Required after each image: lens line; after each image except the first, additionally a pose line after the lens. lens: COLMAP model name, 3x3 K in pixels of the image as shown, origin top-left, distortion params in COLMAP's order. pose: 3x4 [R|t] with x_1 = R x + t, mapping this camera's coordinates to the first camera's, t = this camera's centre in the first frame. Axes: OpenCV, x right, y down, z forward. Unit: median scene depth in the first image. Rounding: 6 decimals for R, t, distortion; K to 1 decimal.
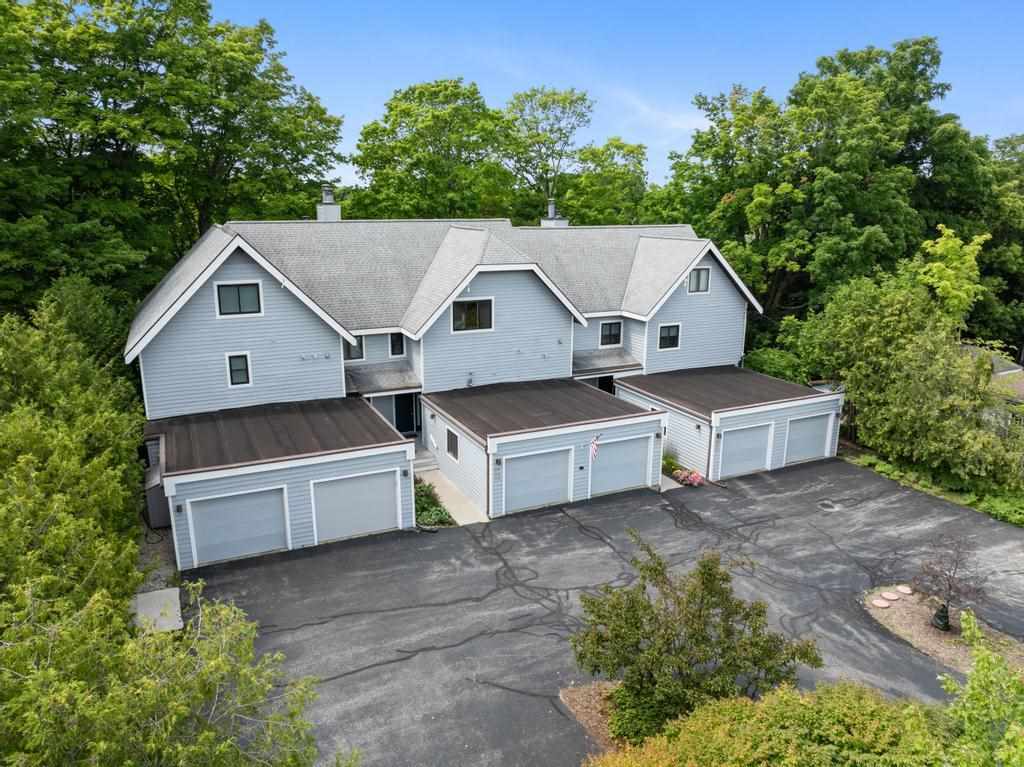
lens RADIAL K [[719.5, 0, 512.0], [0, 719.5, 383.5], [0, 0, 1]] dist [-0.055103, 0.020996]
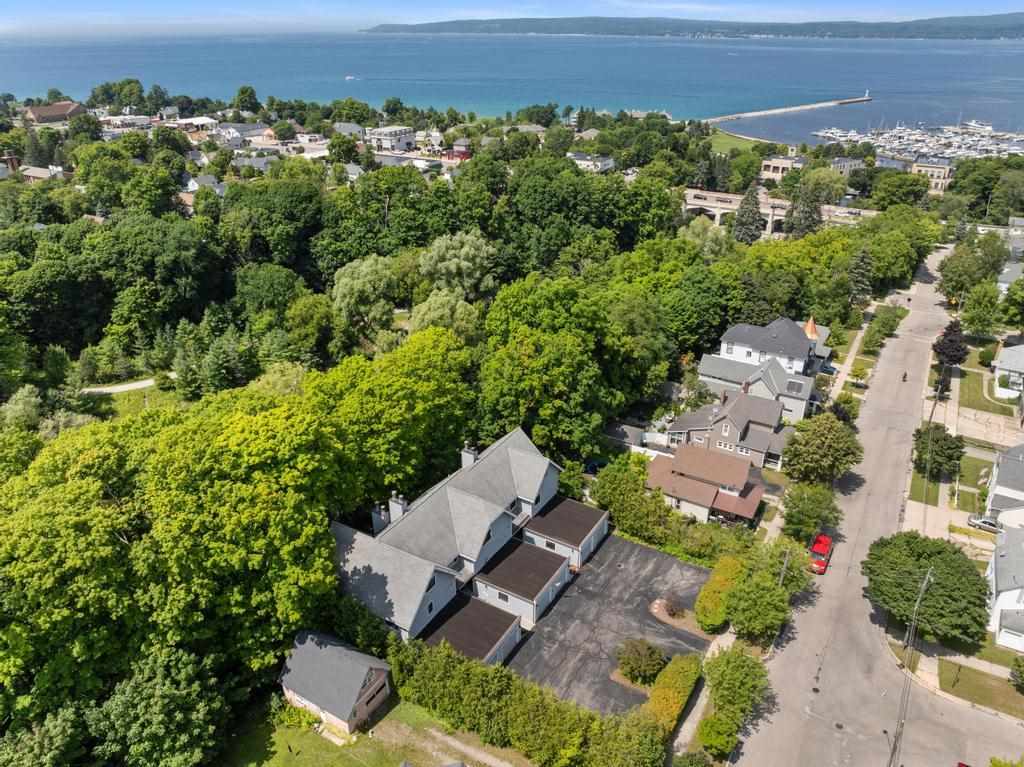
lens RADIAL K [[719.5, 0, 512.0], [0, 719.5, 383.5], [0, 0, 1]] dist [-0.055103, 0.020996]
pose [[0.837435, -0.248316, 0.486870, -1.120002], [0.140315, 0.958651, 0.247590, -1.281738], [-0.528219, -0.139025, 0.837650, -1.064346]]
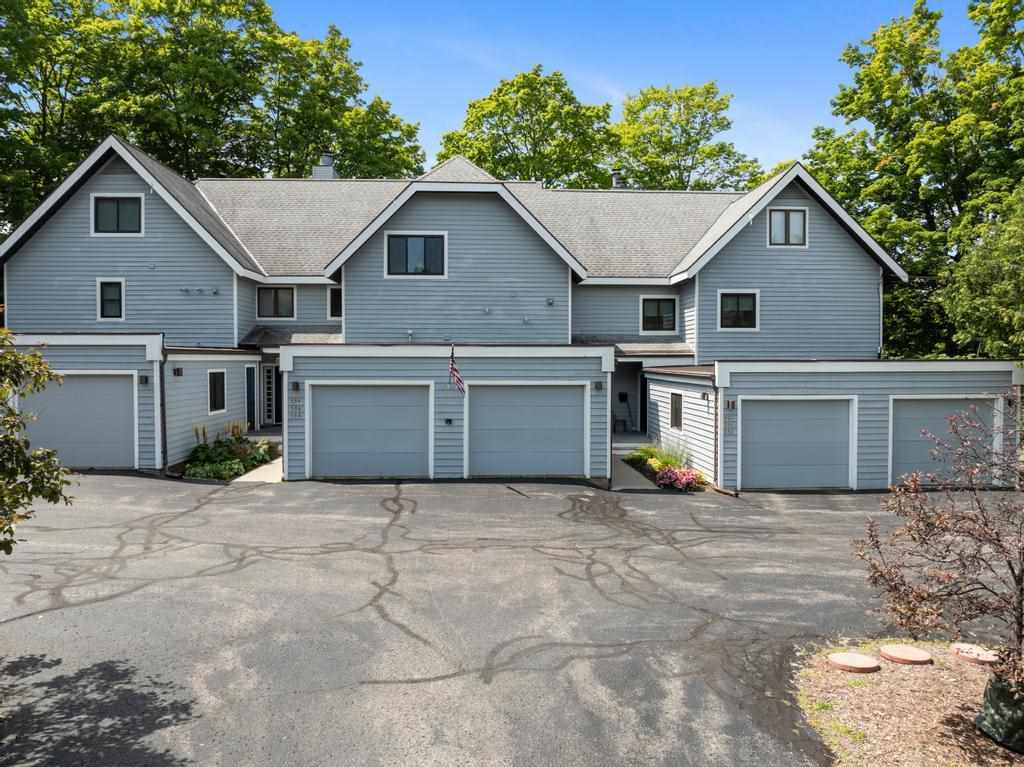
lens RADIAL K [[719.5, 0, 512.0], [0, 719.5, 383.5], [0, 0, 1]] dist [-0.055103, 0.020996]
pose [[0.922130, 0.009213, -0.386769, 0.360036], [-0.091778, 0.976388, -0.195559, 0.189051], [0.375835, 0.215828, 0.901203, 0.435960]]
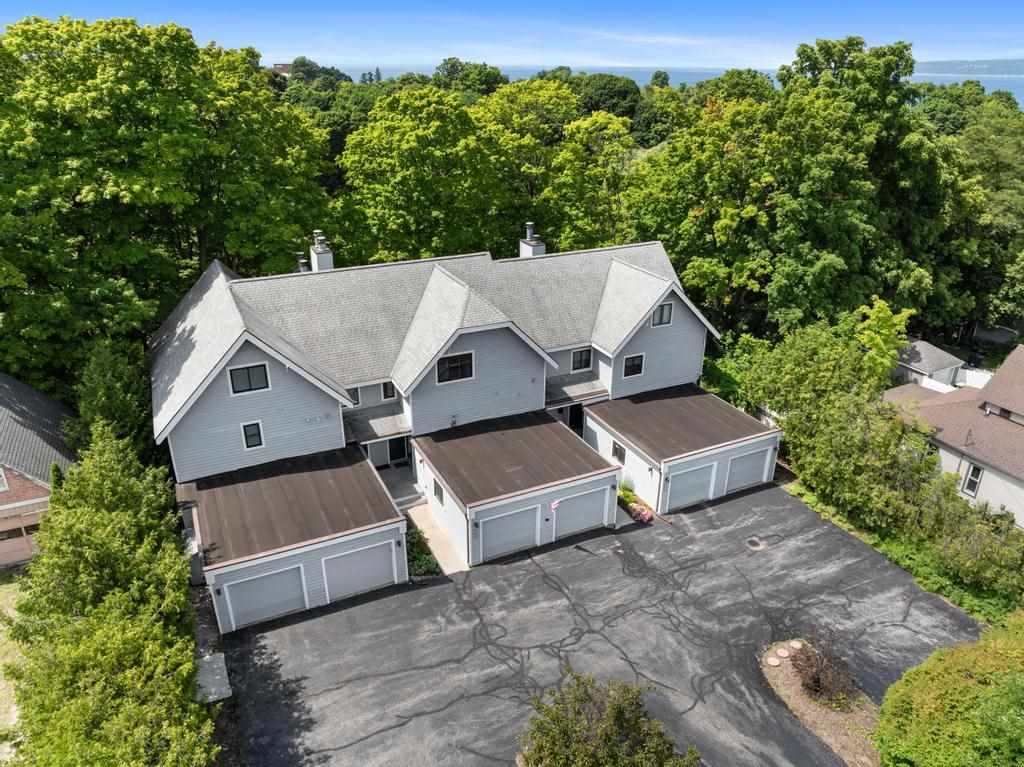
lens RADIAL K [[719.5, 0, 512.0], [0, 719.5, 383.5], [0, 0, 1]] dist [-0.055103, 0.020996]
pose [[0.999957, -0.000951, 0.009189, 0.026410], [-0.000633, 0.985296, 0.170856, -0.290557], [-0.009216, -0.170855, 0.985253, -0.125706]]
